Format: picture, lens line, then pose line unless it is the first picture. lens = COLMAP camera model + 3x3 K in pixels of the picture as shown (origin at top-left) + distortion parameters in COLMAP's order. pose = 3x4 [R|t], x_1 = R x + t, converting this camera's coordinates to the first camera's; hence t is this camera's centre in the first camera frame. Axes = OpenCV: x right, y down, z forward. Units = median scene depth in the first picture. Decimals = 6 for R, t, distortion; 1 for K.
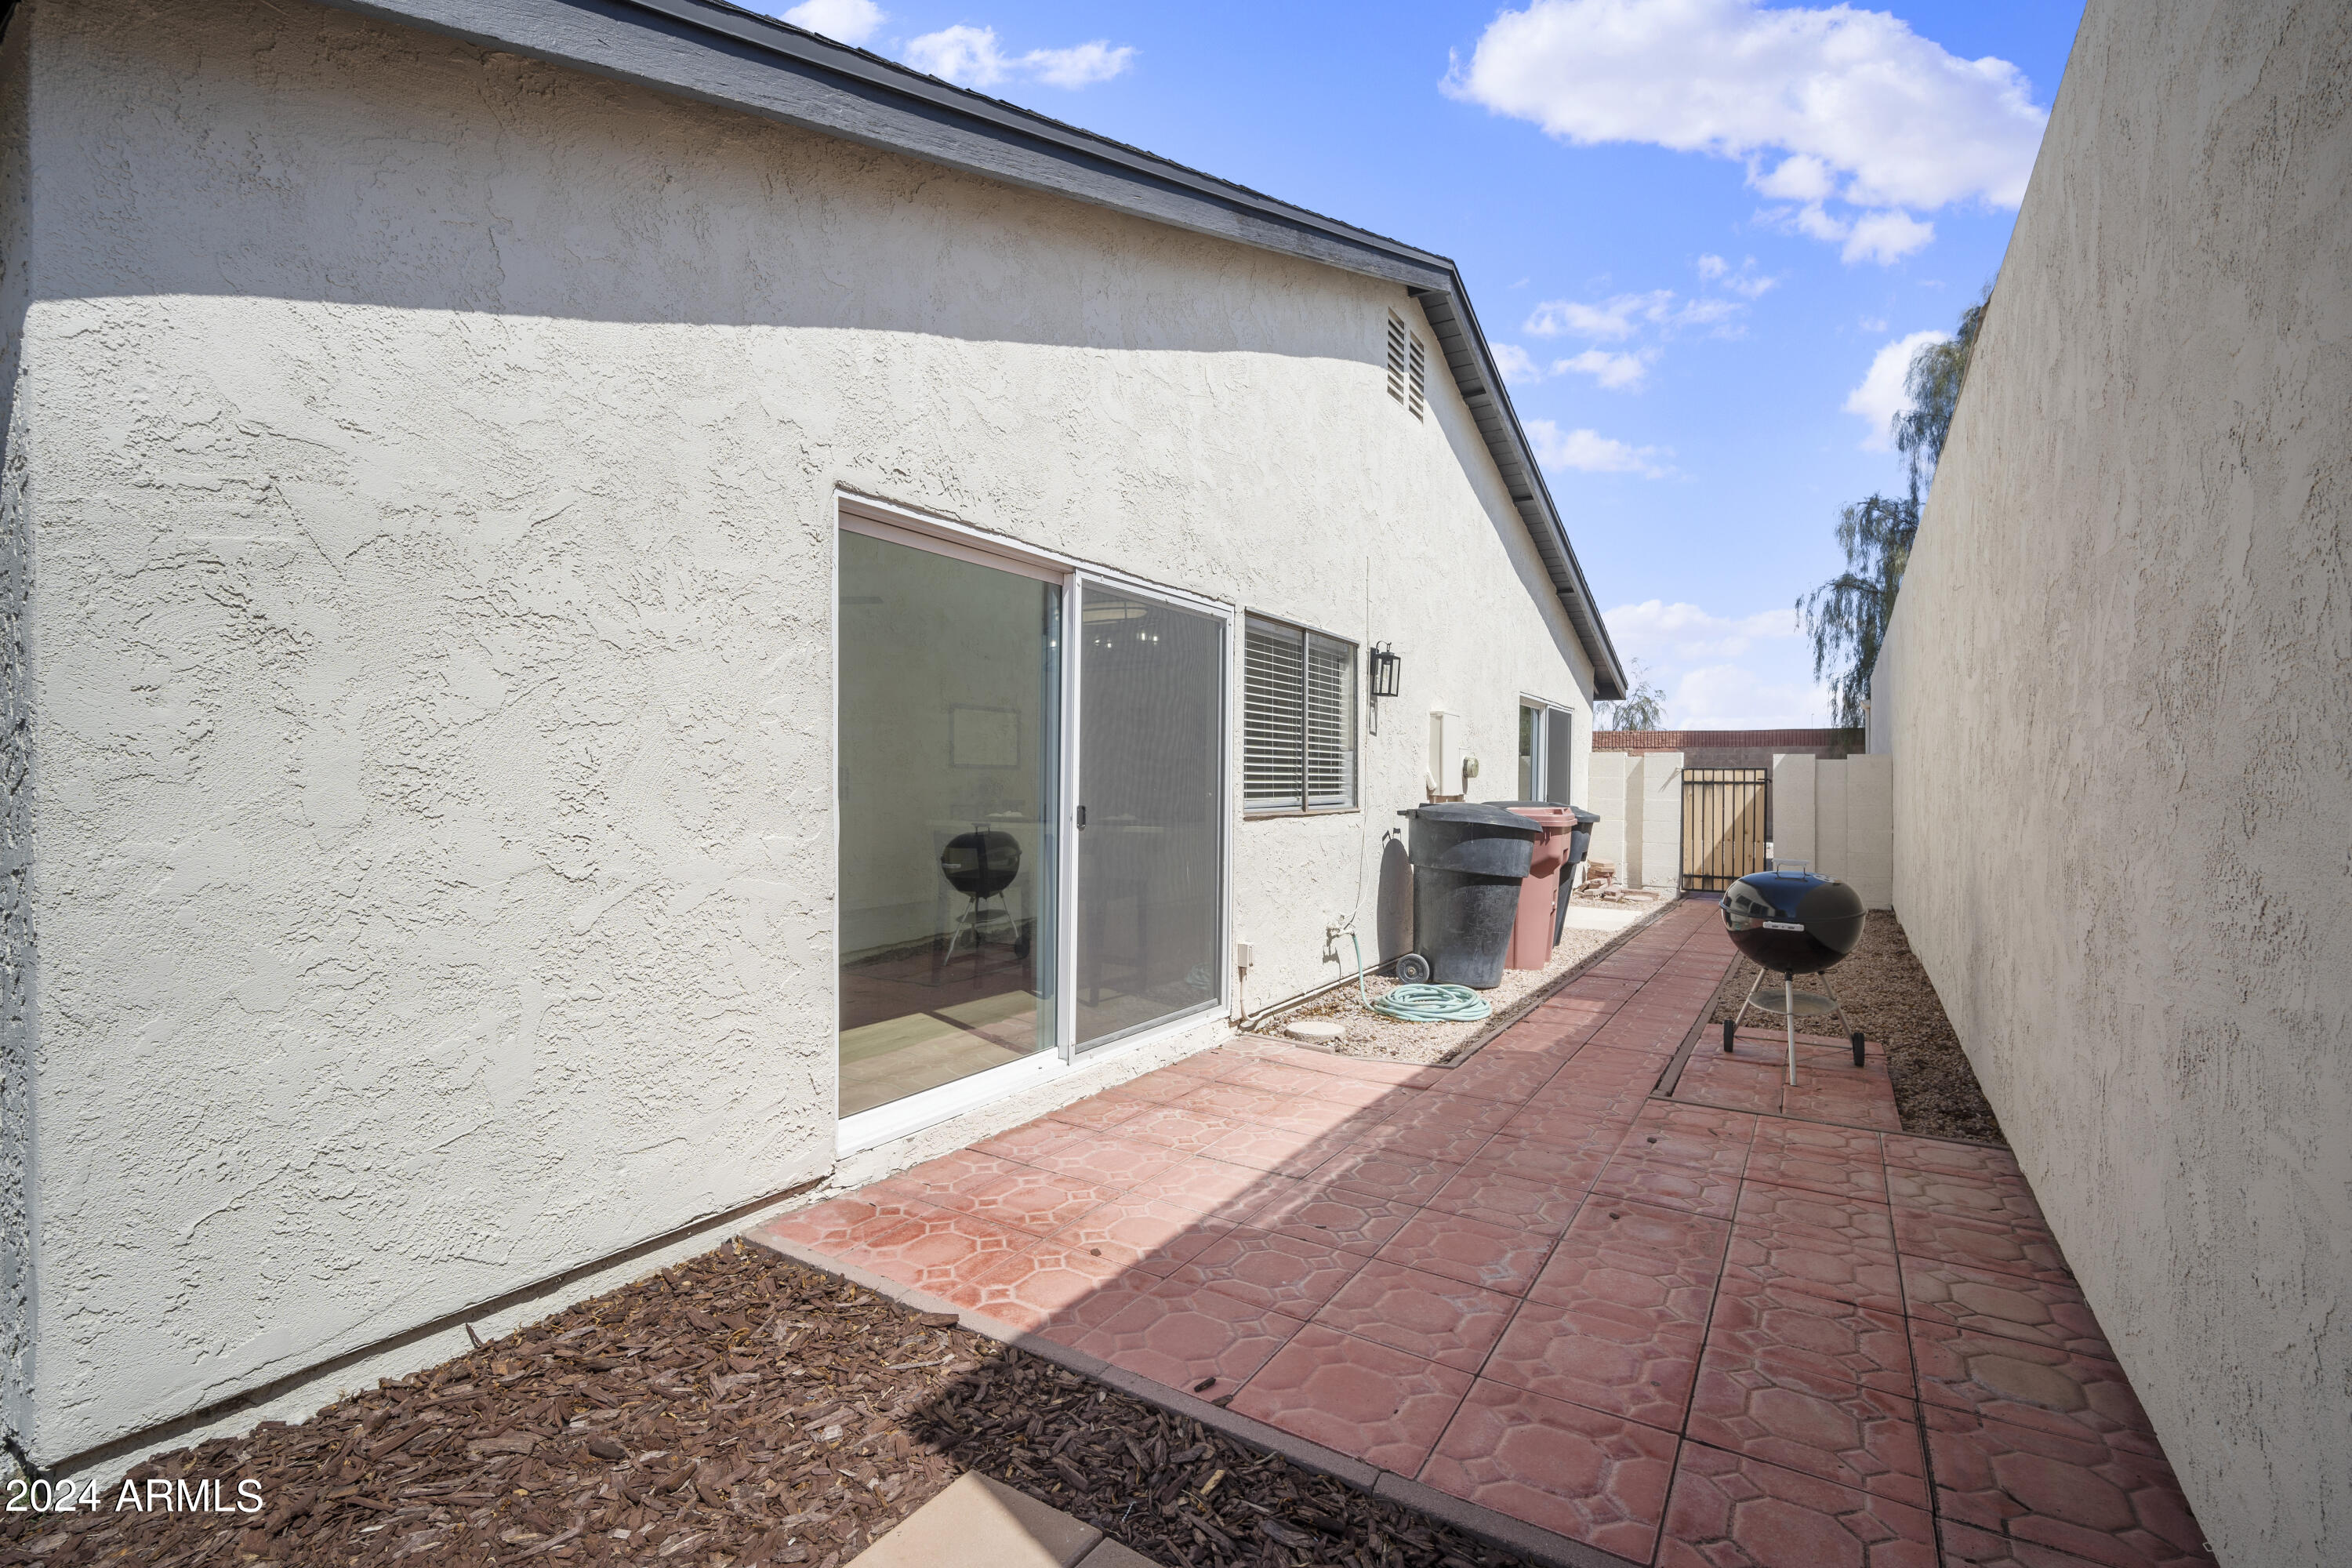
lens RADIAL K [[1029.2, 0, 1180.3], [0, 1029.2, 781.3], [0, 0, 1]] dist [-0.002028, 0.000296]
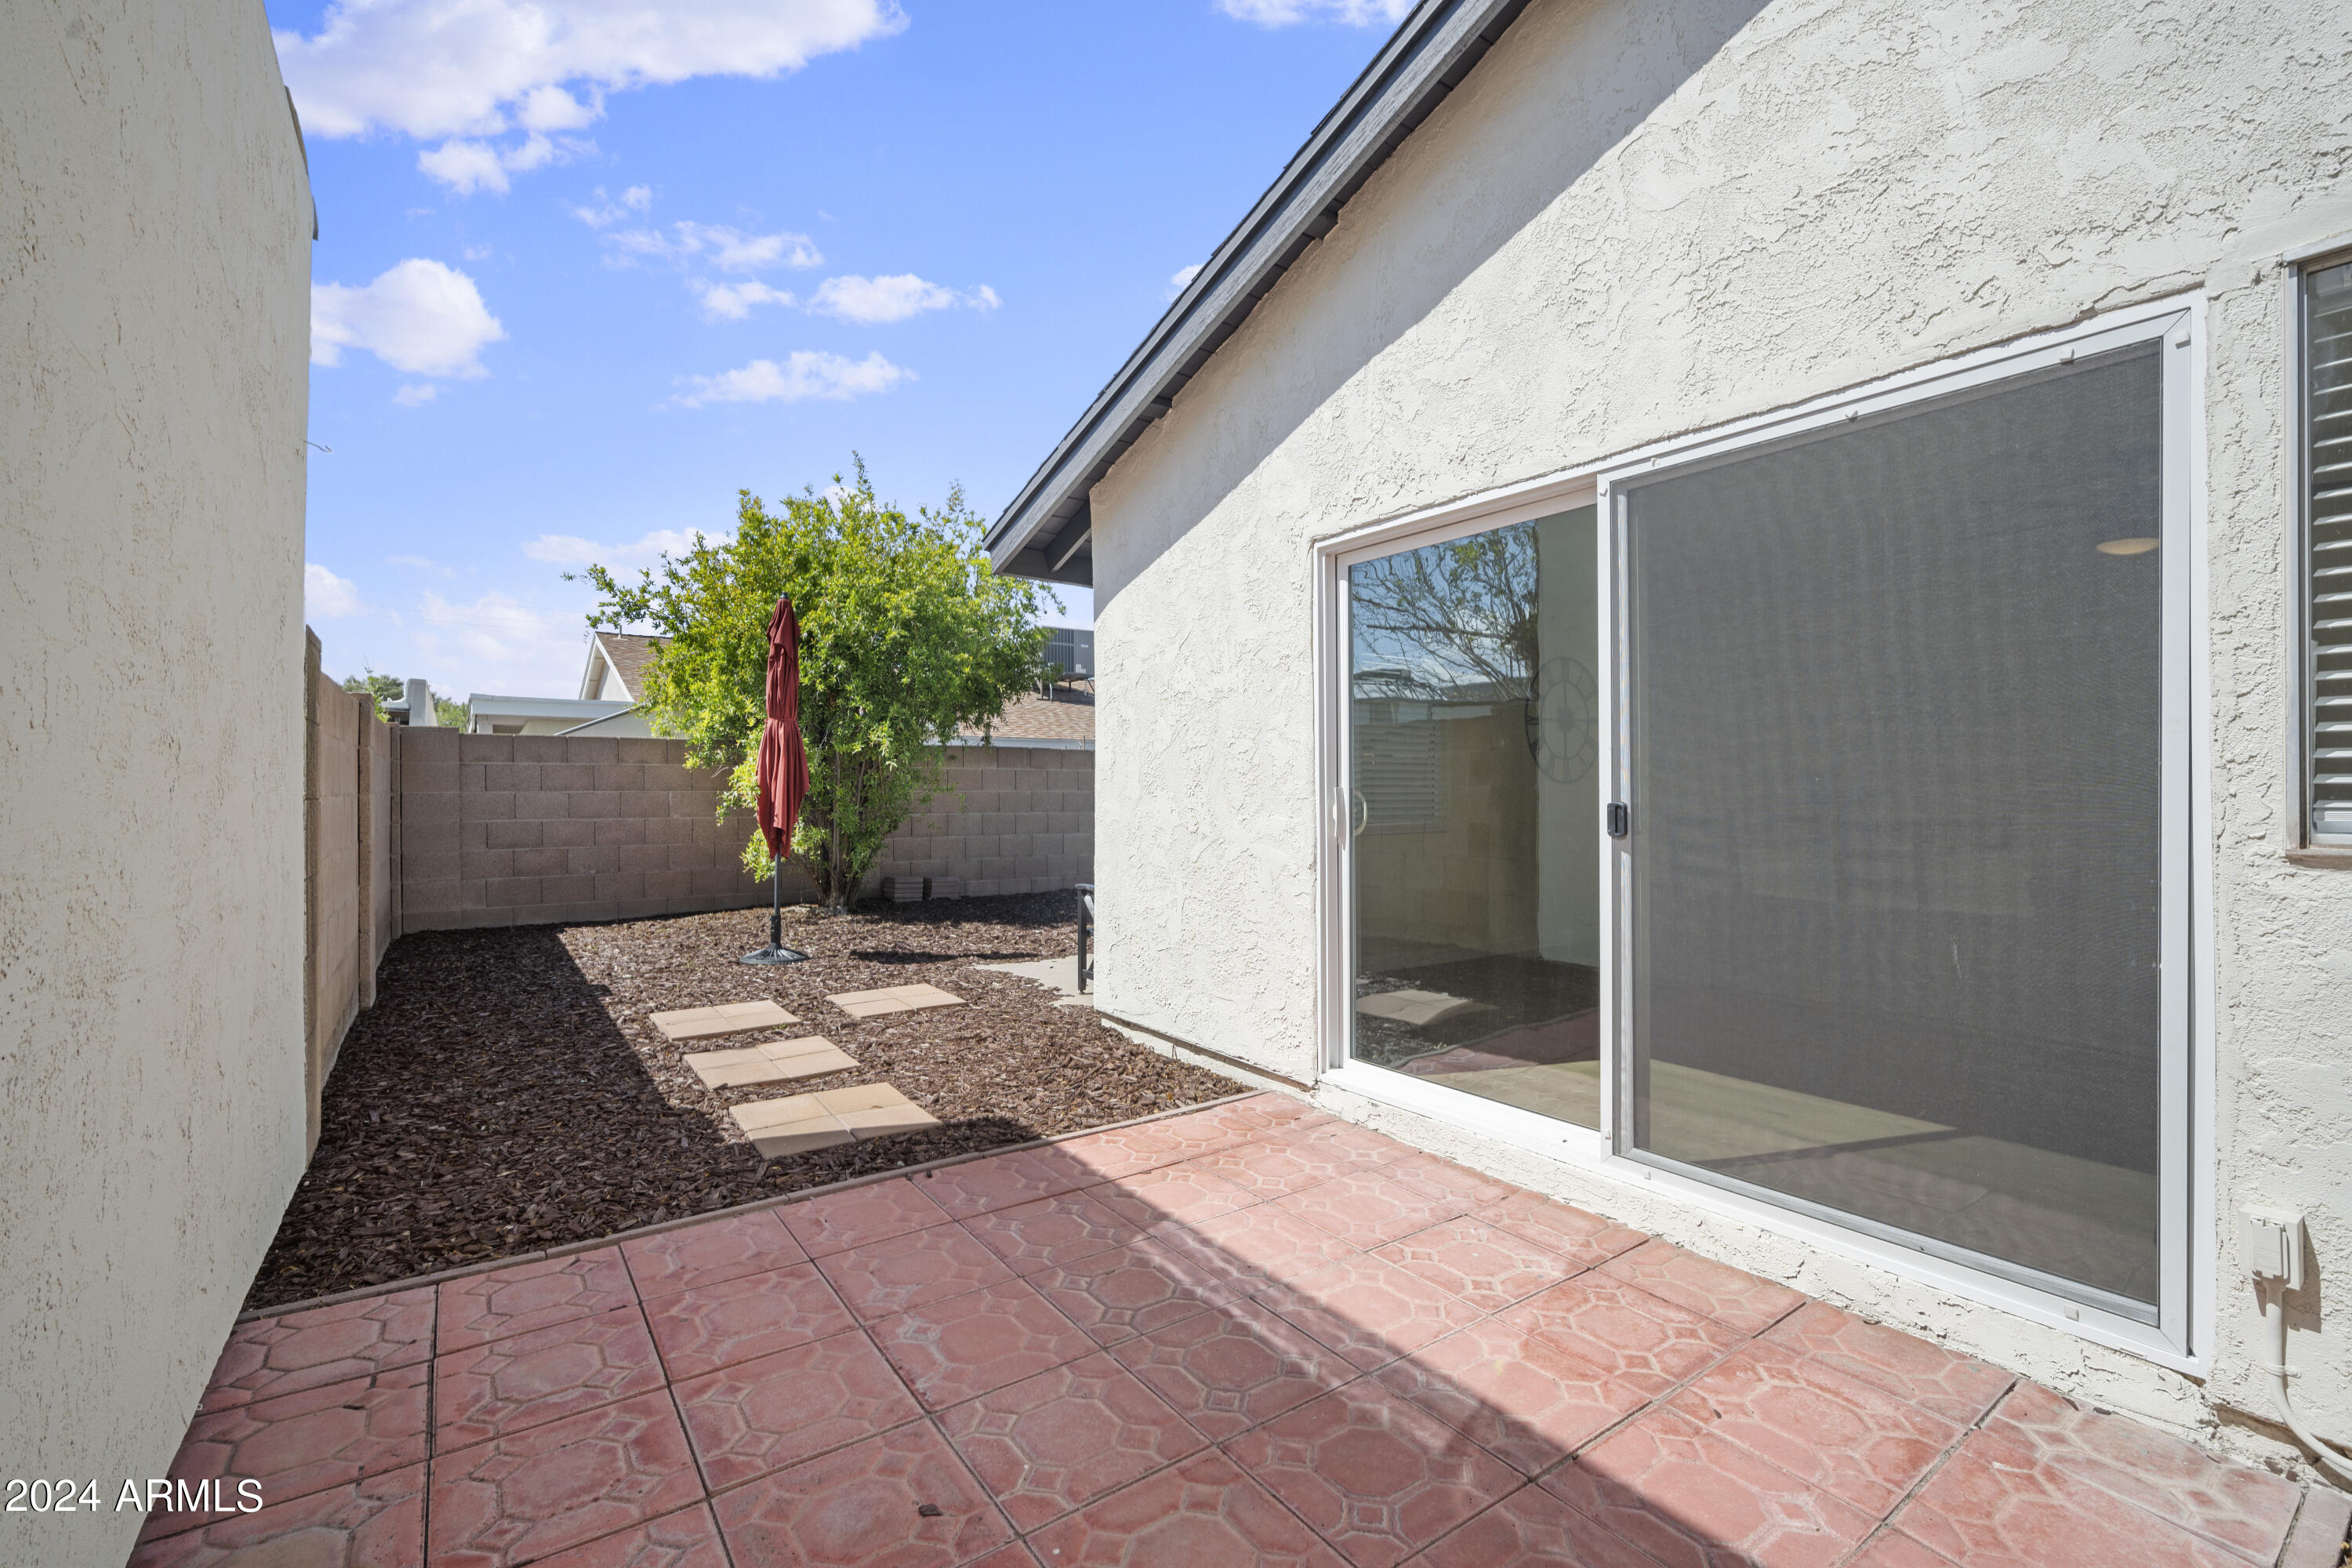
lens RADIAL K [[1029.2, 0, 1190.8], [0, 1029.2, 785.2], [0, 0, 1]] dist [-0.002028, 0.000296]
pose [[-0.369498, -0.008021, -0.929197, 0.785546], [0.002369, 0.999951, -0.009574, 0.019904], [0.929228, -0.005739, -0.369461, 1.170034]]
